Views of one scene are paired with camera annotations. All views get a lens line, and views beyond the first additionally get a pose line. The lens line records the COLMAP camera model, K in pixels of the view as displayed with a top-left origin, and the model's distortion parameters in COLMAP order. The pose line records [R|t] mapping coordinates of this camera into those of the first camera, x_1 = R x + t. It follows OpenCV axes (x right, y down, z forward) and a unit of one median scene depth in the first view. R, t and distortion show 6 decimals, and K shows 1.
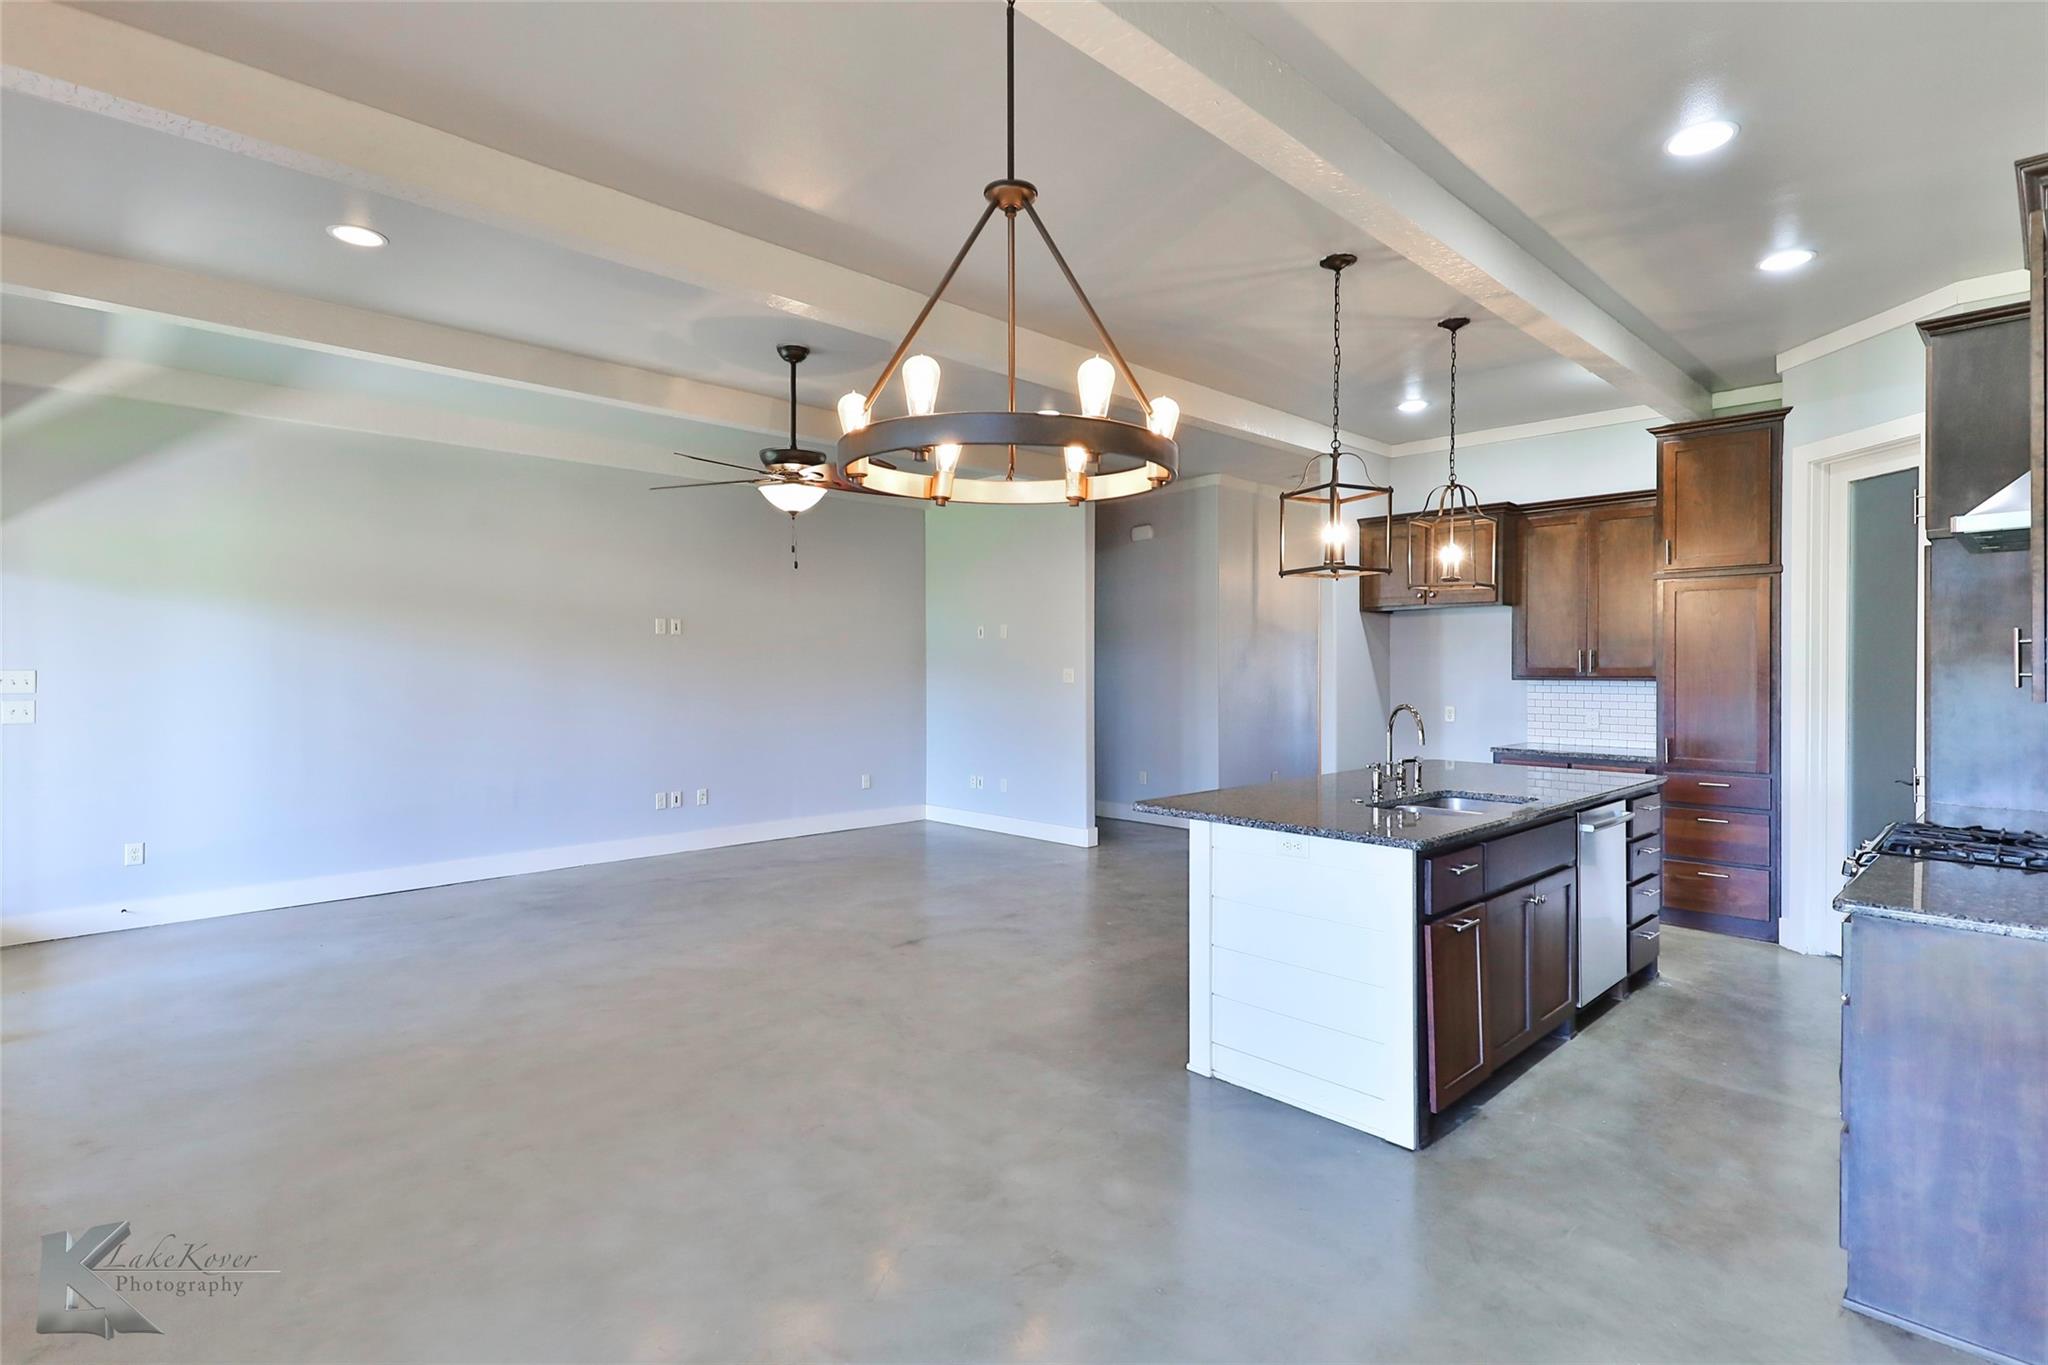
lens RADIAL K [[985.4, 0, 1024.5], [0, 985.4, 681.3], [0, 0, 1]] dist [0.020981, -0.006711]
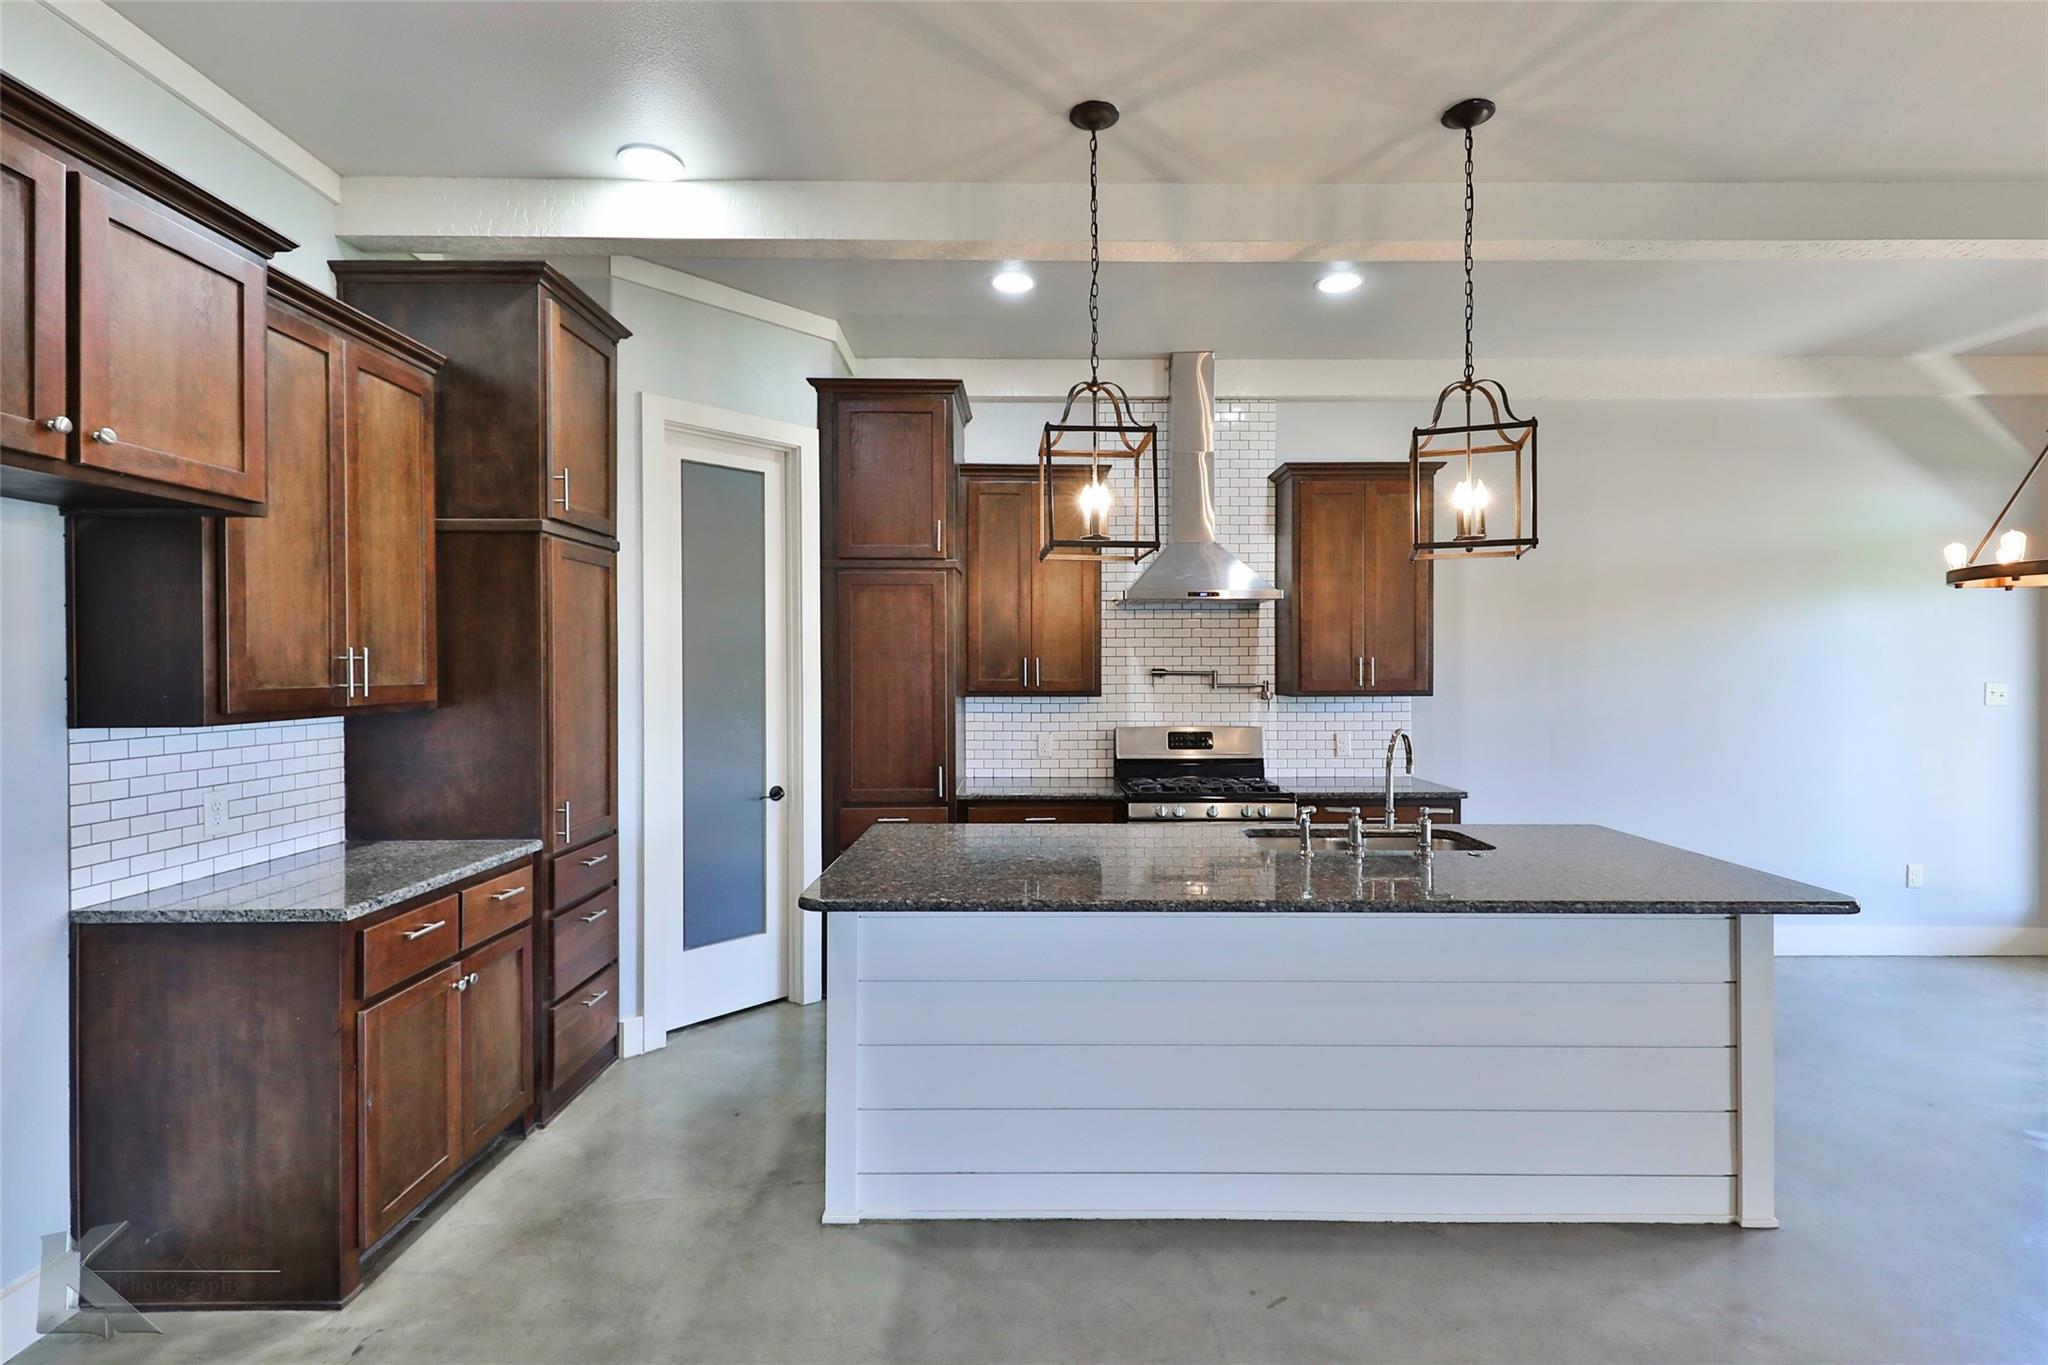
lens RADIAL K [[985.4, 0, 1030.0], [0, 985.4, 671.5], [0, 0, 1]] dist [0.020981, -0.006711]
pose [[-0.726763, -0.001659, 0.686886, 0.037465], [0.012684, 0.999794, 0.015835, -0.026285], [-0.686771, 0.020221, -0.726593, 1.231836]]
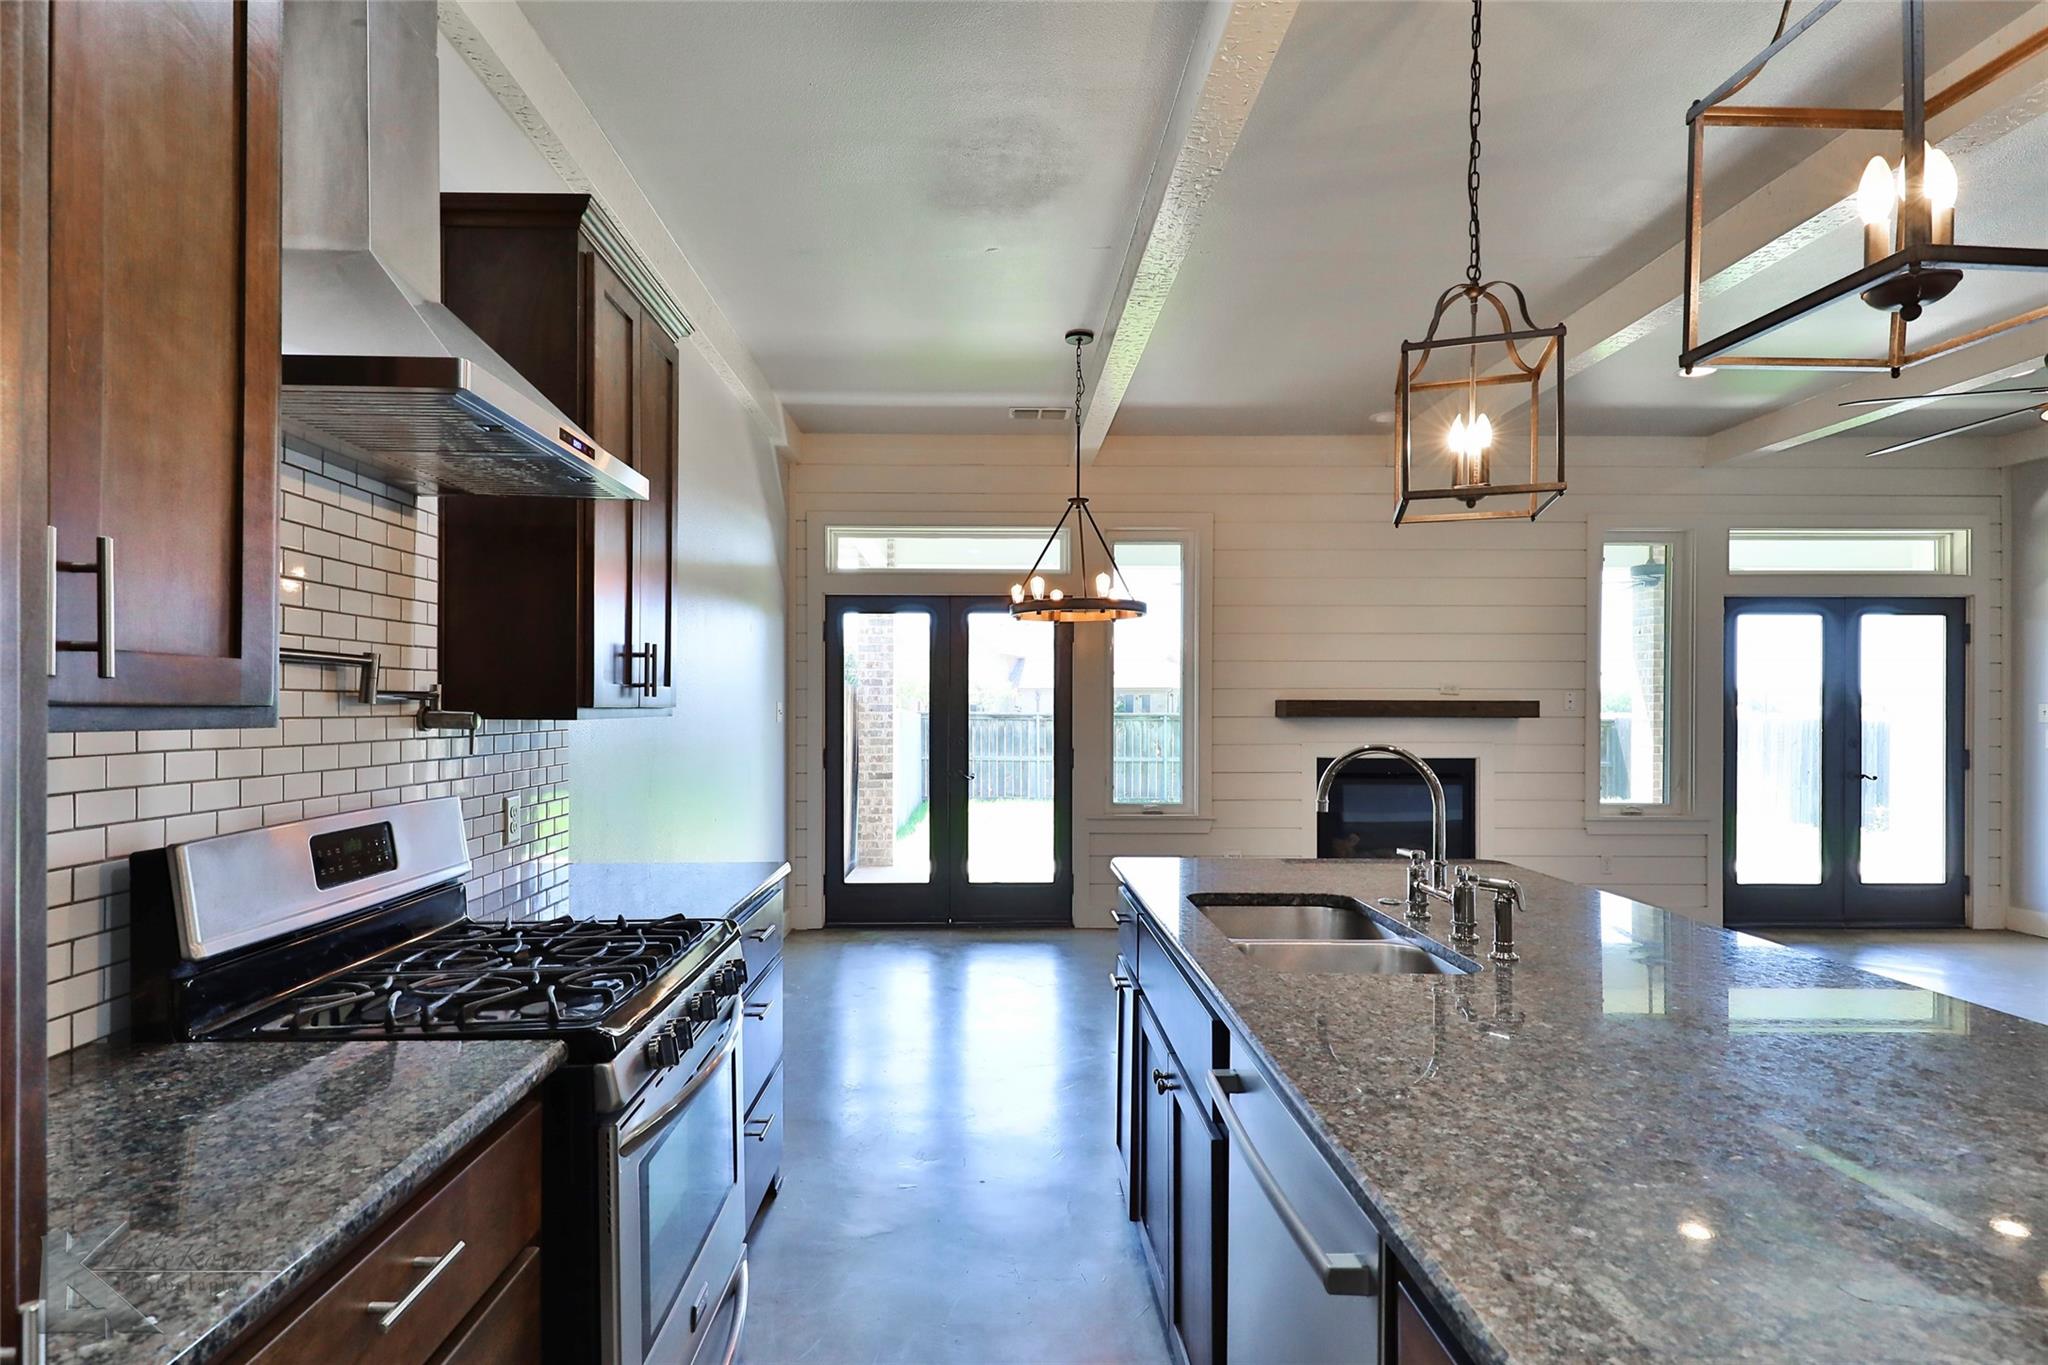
lens RADIAL K [[985.4, 0, 997.6], [0, 985.4, 710.8], [0, 0, 1]] dist [0.020981, -0.006711]
pose [[-0.685048, 0.000642, -0.728498, 0.633030], [-0.014205, 0.999798, 0.014239, 0.000956], [0.728360, 0.020103, -0.684900, 0.838252]]
